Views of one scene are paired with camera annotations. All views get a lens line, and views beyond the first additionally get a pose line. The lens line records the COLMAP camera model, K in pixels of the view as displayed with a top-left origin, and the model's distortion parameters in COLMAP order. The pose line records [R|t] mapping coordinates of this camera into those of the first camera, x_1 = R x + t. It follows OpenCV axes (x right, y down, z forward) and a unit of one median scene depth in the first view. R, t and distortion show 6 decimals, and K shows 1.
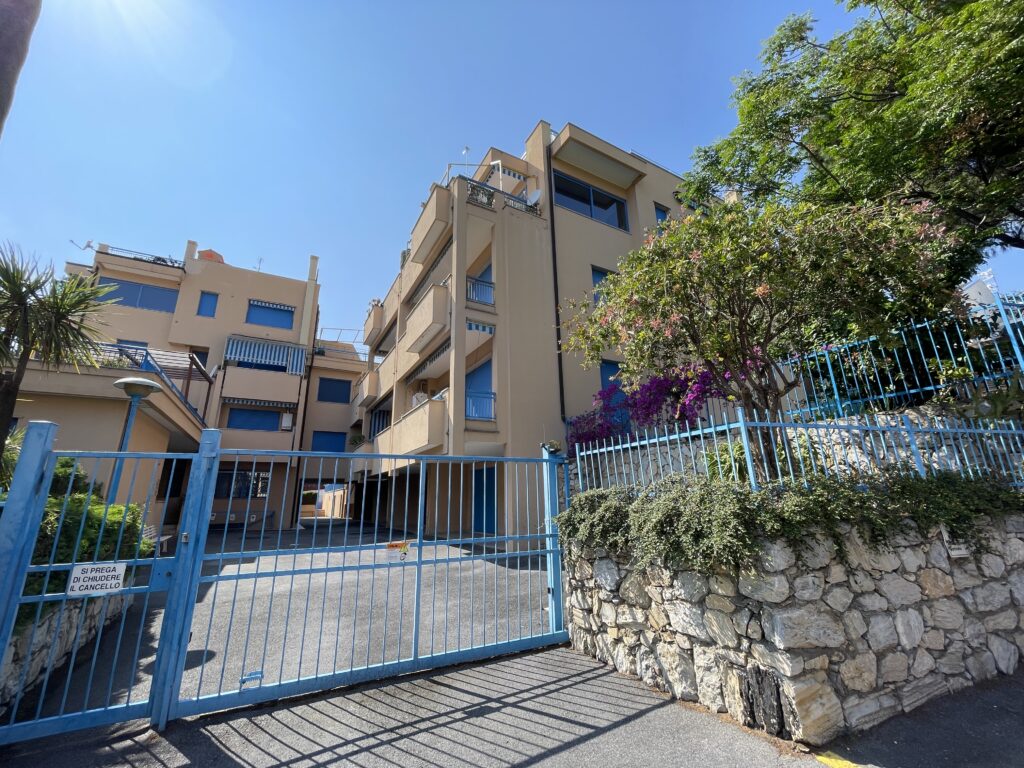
lens RADIAL K [[414.1, 0, 512.5], [0, 414.1, 382.7], [0, 0, 1]] dist [-0.006352, 0.002159]
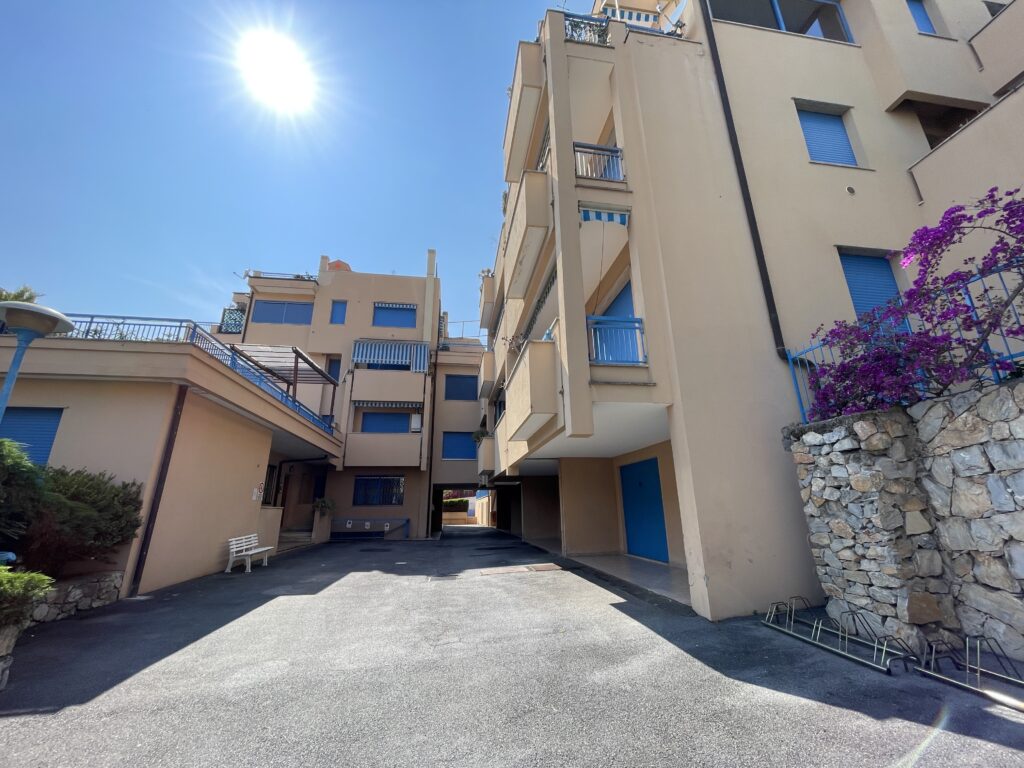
lens RADIAL K [[414.1, 0, 512.5], [0, 414.1, 382.7], [0, 0, 1]] dist [-0.006352, 0.002159]
pose [[0.934762, -0.096880, -0.341810, -0.010253], [0.091102, 0.995296, -0.032960, 0.054163], [0.343395, -0.000329, 0.939191, 0.194281]]
